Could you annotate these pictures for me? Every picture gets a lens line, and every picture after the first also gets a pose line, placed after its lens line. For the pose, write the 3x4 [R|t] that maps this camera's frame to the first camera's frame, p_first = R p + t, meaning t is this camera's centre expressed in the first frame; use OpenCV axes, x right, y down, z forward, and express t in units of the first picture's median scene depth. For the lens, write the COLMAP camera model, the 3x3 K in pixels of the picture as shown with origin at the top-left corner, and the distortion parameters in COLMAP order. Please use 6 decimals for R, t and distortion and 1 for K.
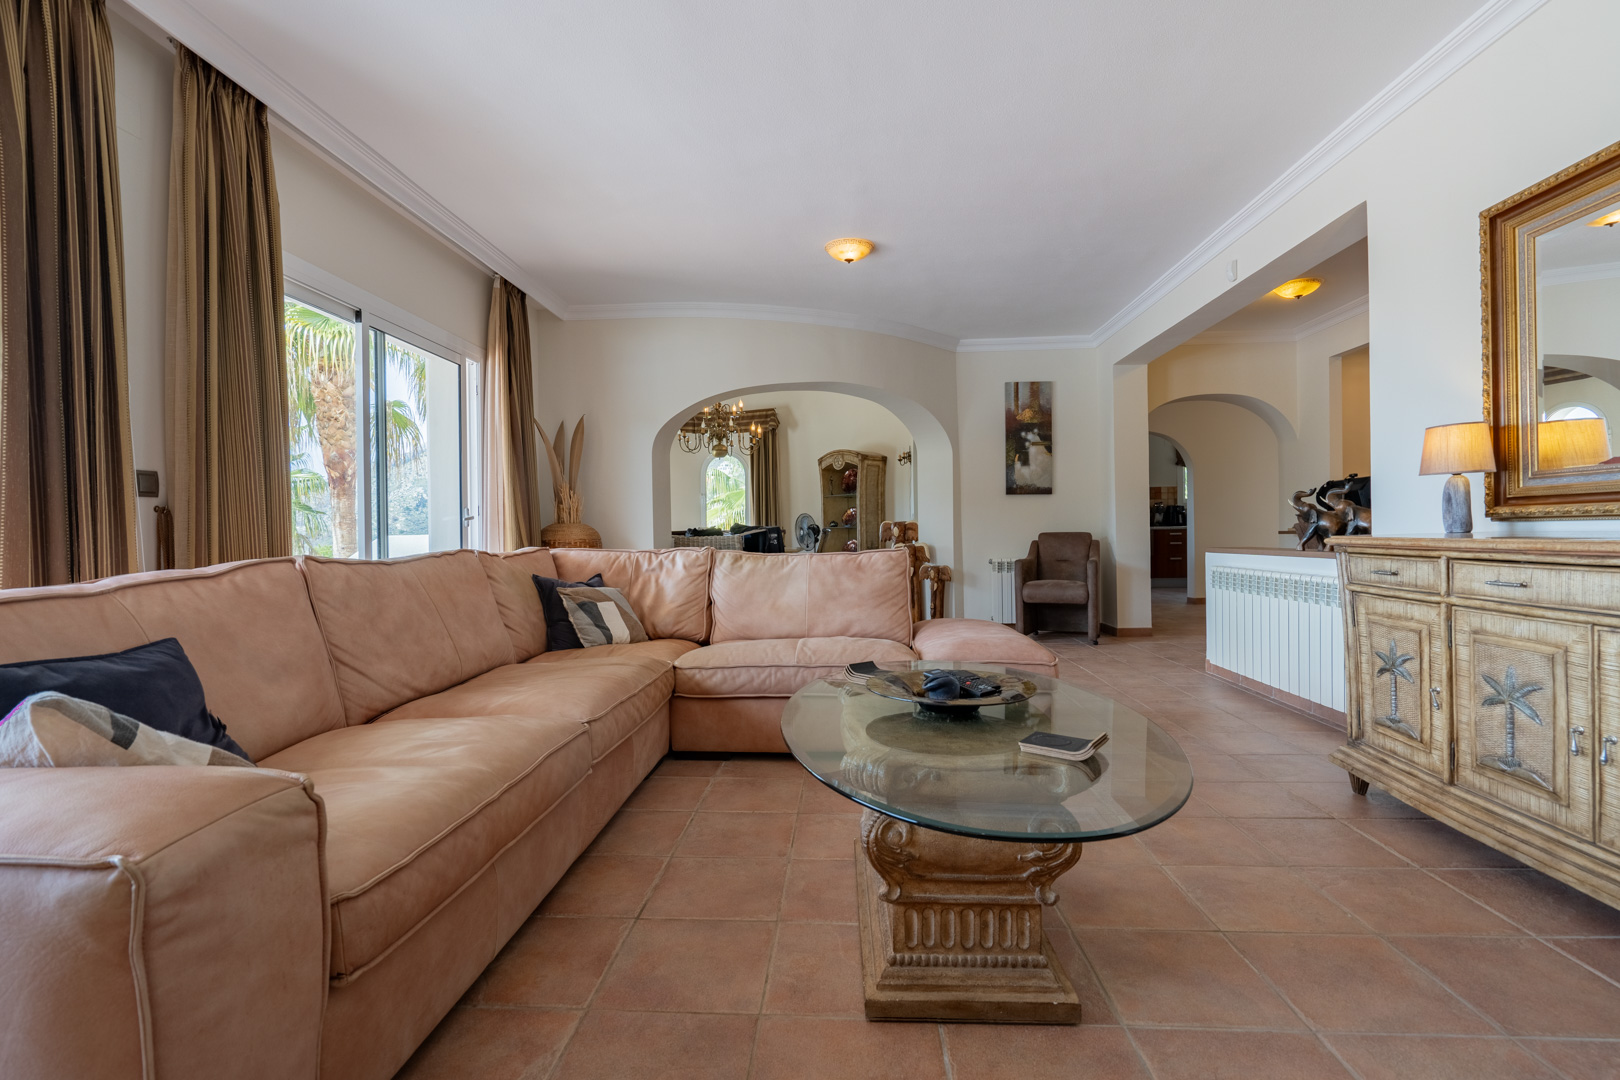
lens RADIAL K [[741.2, 0, 806.5], [0, 741.2, 543.0], [0, 0, 1]] dist [-0.000778, 0.000958]
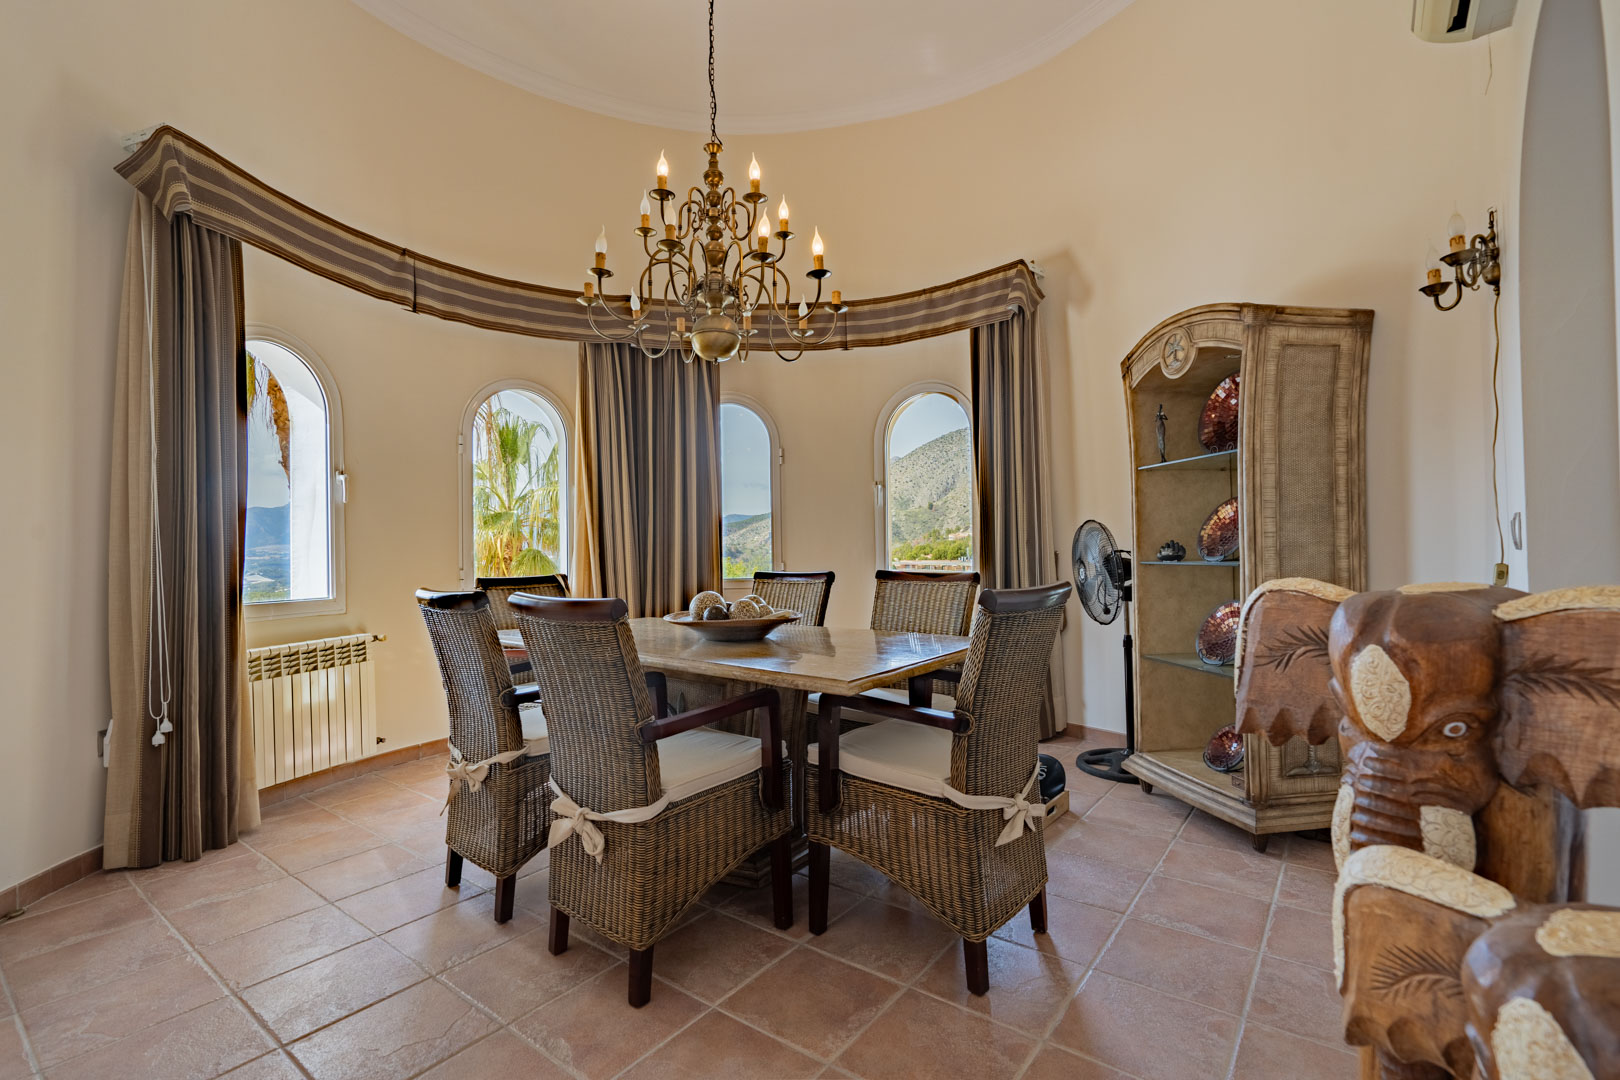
lens RADIAL K [[731.0, 0, 805.0], [0, 731.0, 540.8], [0, 0, 1]] dist [-0.002821, 0.000936]
pose [[0.833424, -0.003458, -0.552624, 0.219772], [-0.002997, 0.999937, -0.010777, -0.072088], [0.552627, 0.010638, 0.833361, 1.761311]]
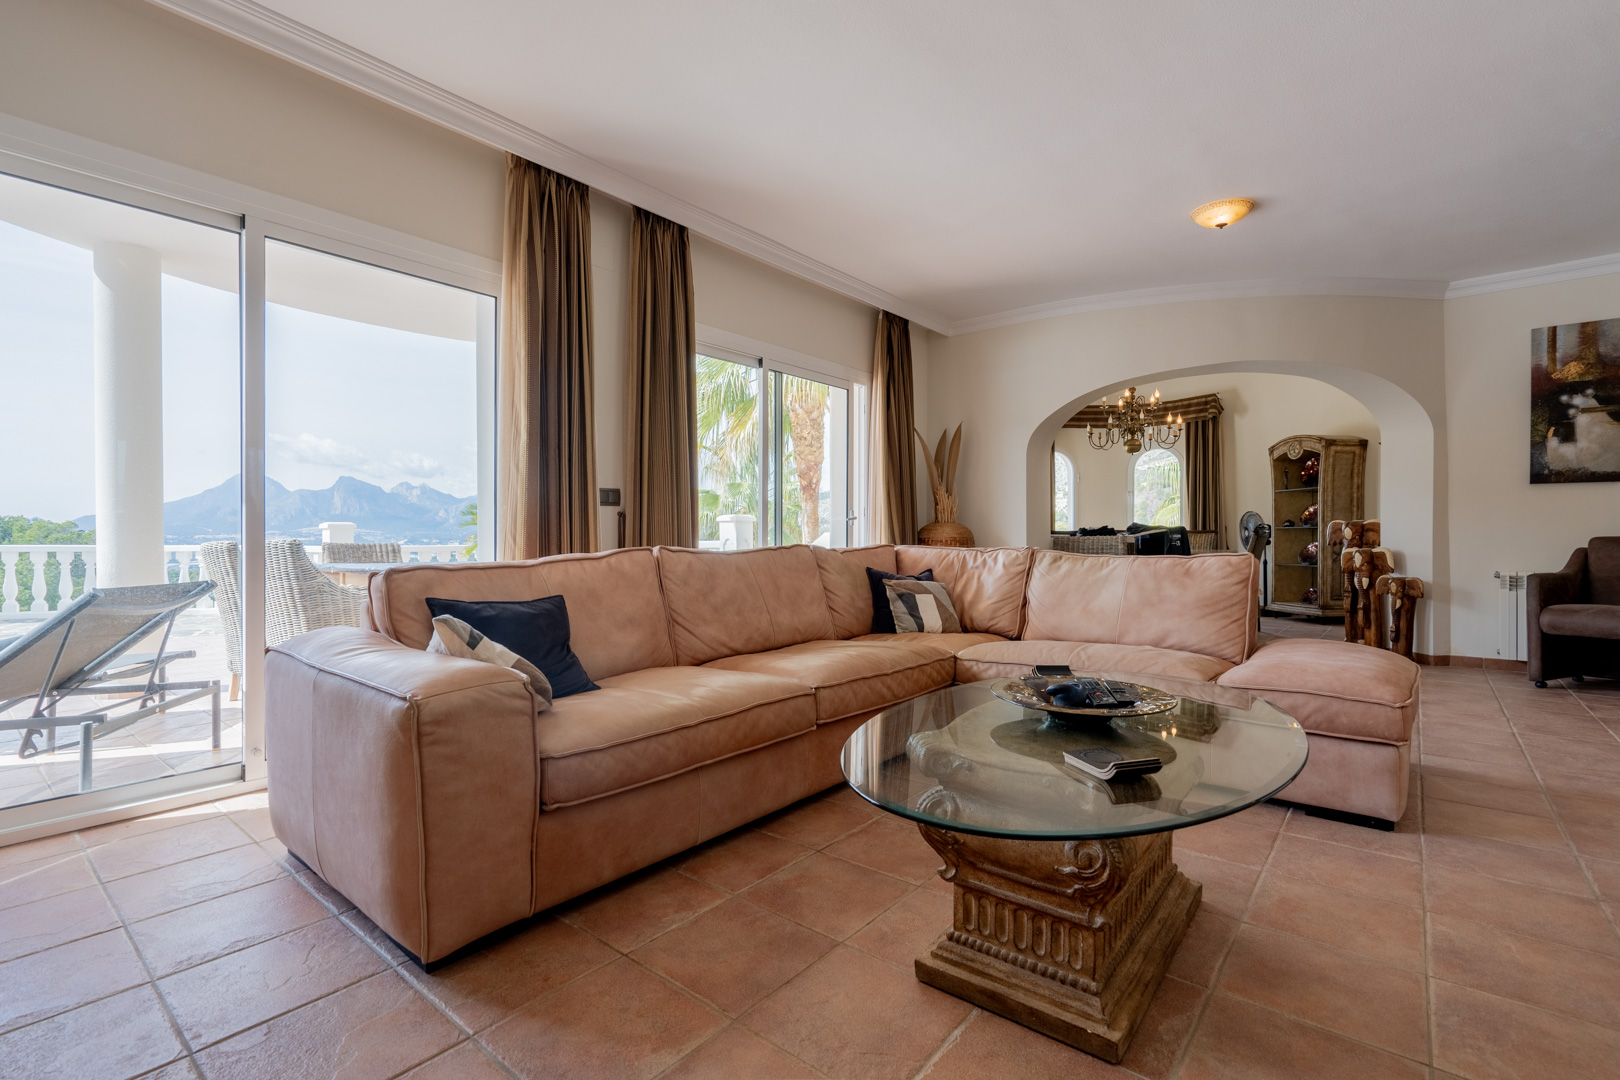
lens RADIAL K [[731.0, 0, 805.0], [0, 731.0, 540.8], [0, 0, 1]] dist [-0.002821, 0.000936]
pose [[0.809622, 0.015819, -0.586738, 0.216516], [-0.016148, 0.999859, 0.004676, -0.002543], [0.586729, 0.005689, 0.809763, 0.008885]]
